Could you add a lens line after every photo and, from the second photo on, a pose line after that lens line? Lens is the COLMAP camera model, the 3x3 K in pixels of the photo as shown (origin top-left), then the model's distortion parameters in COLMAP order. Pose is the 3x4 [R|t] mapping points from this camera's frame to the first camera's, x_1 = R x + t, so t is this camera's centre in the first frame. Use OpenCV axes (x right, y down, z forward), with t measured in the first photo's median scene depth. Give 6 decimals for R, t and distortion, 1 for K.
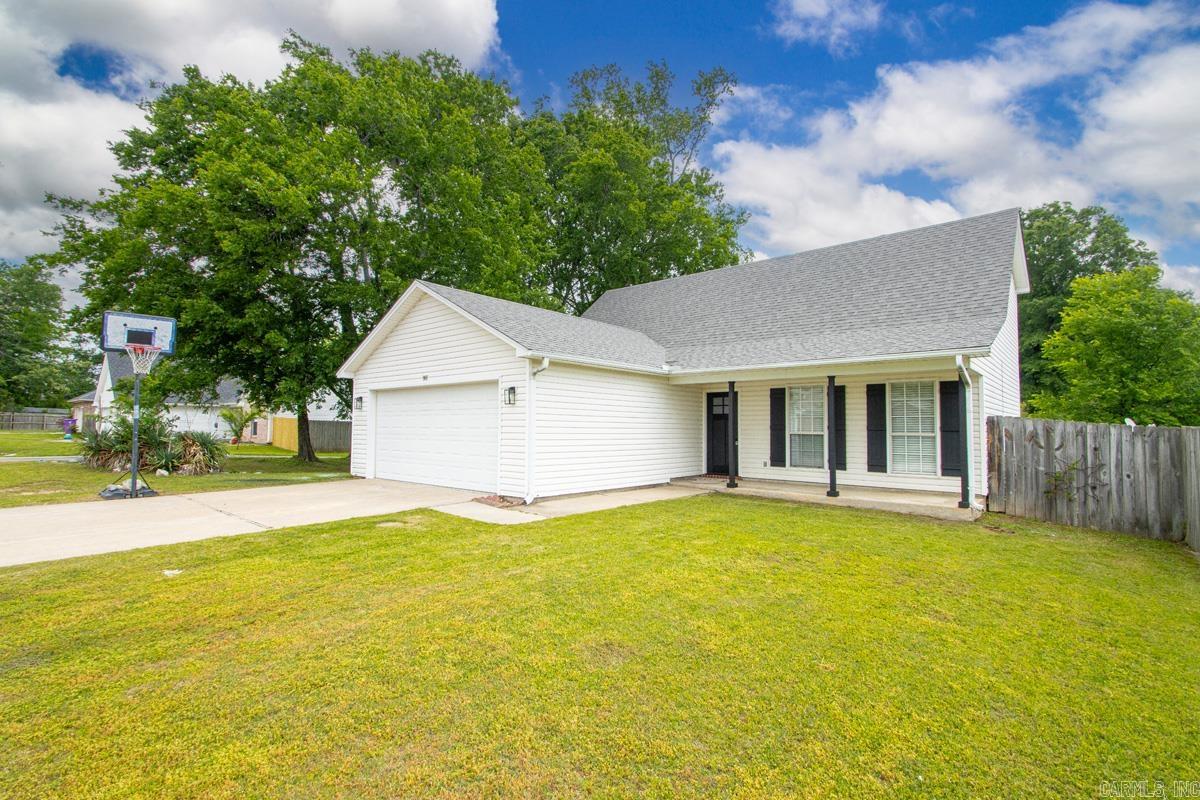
lens RADIAL K [[560.8, 0, 586.9], [0, 560.8, 400.4], [0, 0, 1]] dist [0.018585, -0.017582]
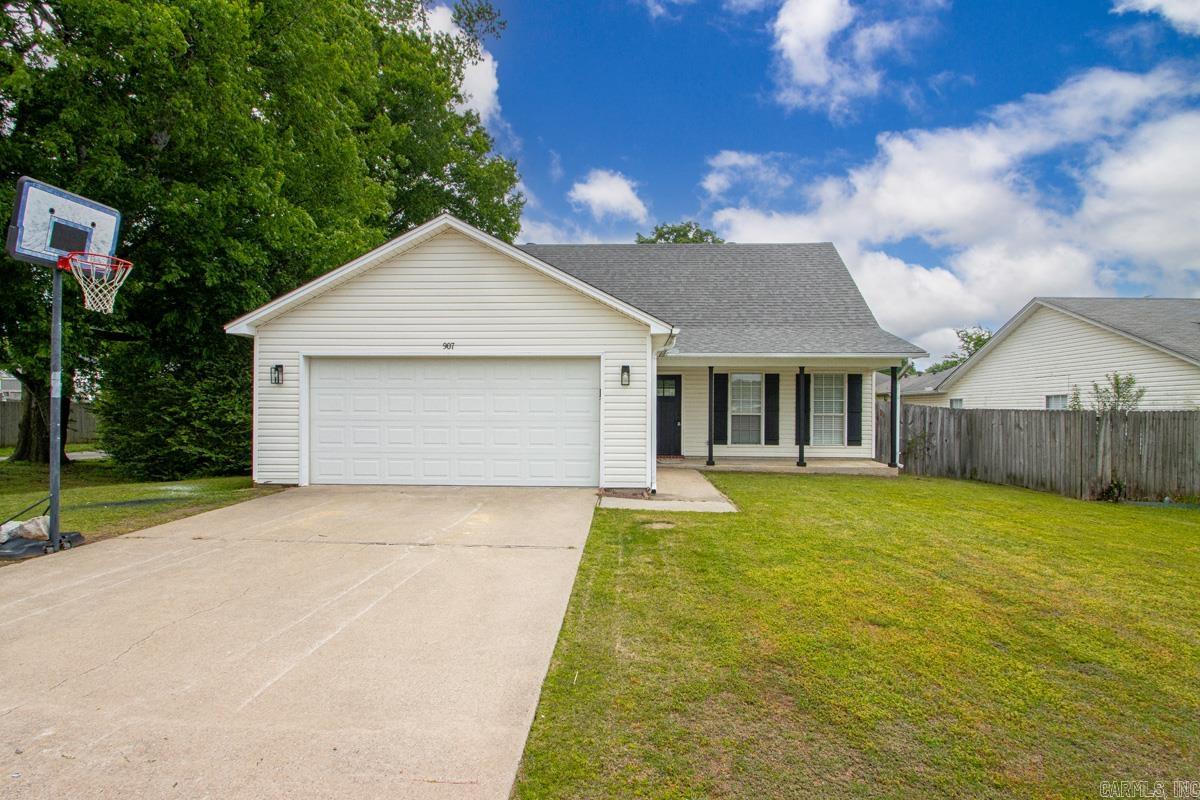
lens RADIAL K [[623.5, 0, 601.0], [0, 623.5, 408.7], [0, 0, 1]] dist [-0.005894, -0.001532]
pose [[0.773861, -0.002989, 0.633349, -0.743740], [-0.029586, 0.998727, 0.040863, 0.004804], [-0.632664, -0.050361, 0.772787, 0.241301]]
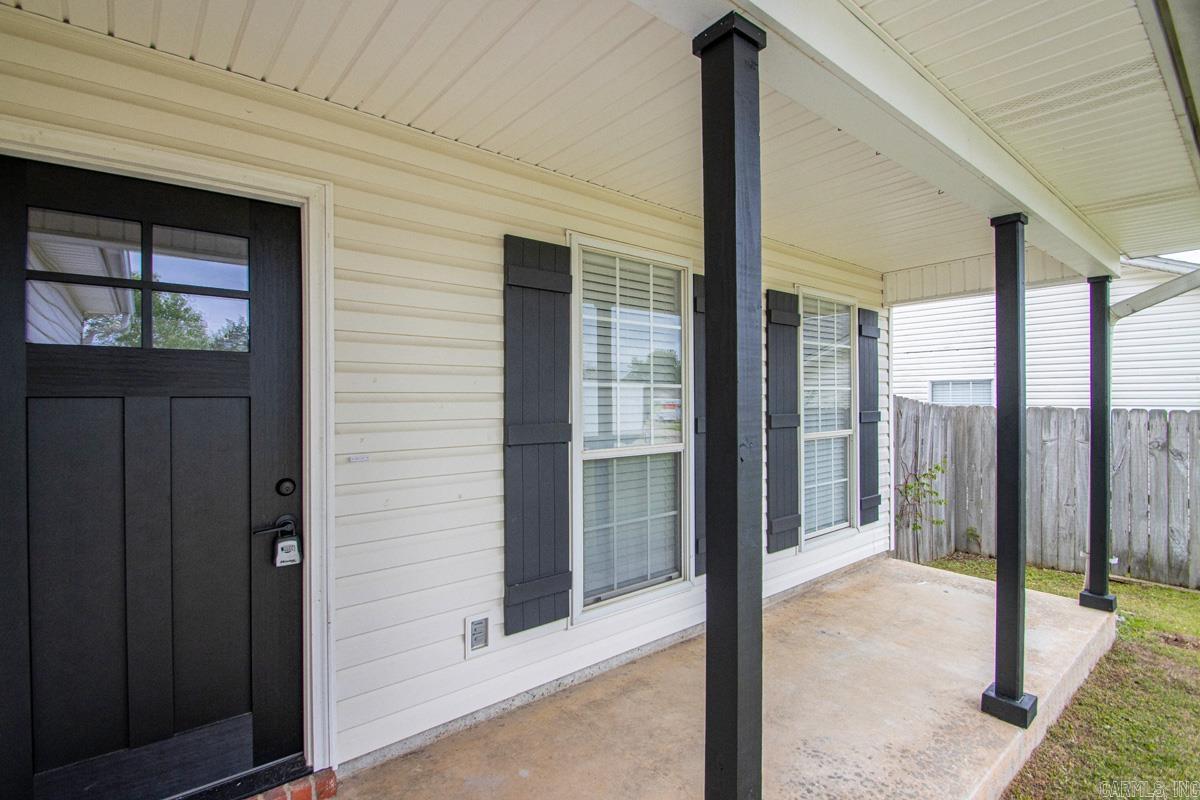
lens RADIAL K [[560.8, 0, 586.9], [0, 560.8, 400.4], [0, 0, 1]] dist [0.018585, -0.017582]
pose [[0.162822, -0.013389, 0.986565, 0.170896], [-0.042008, 0.998907, 0.020490, 0.037539], [-0.985761, -0.044780, 0.162082, 1.141615]]
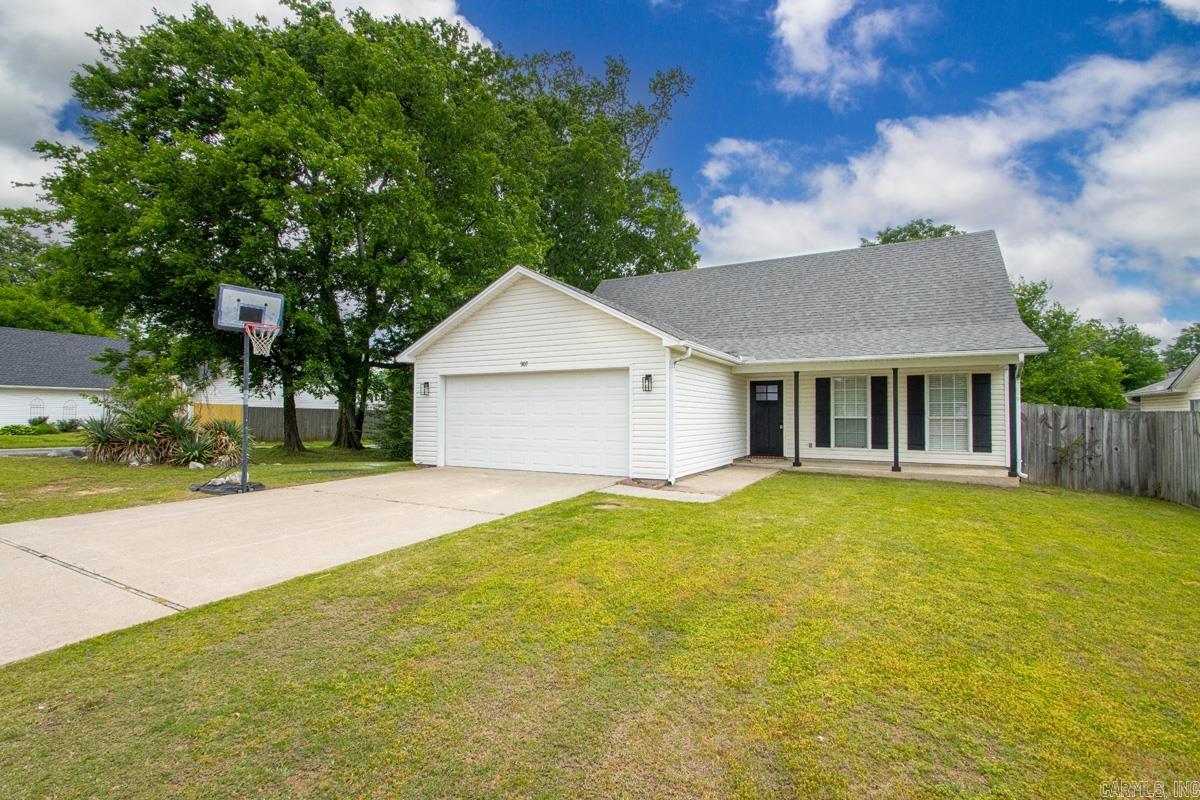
lens RADIAL K [[560.8, 0, 586.9], [0, 560.8, 400.4], [0, 0, 1]] dist [0.018585, -0.017582]
pose [[0.975778, 0.001695, 0.218756, -0.446494], [-0.007168, 0.999681, 0.024229, -0.000463], [-0.218646, -0.025210, 0.975479, 0.000781]]
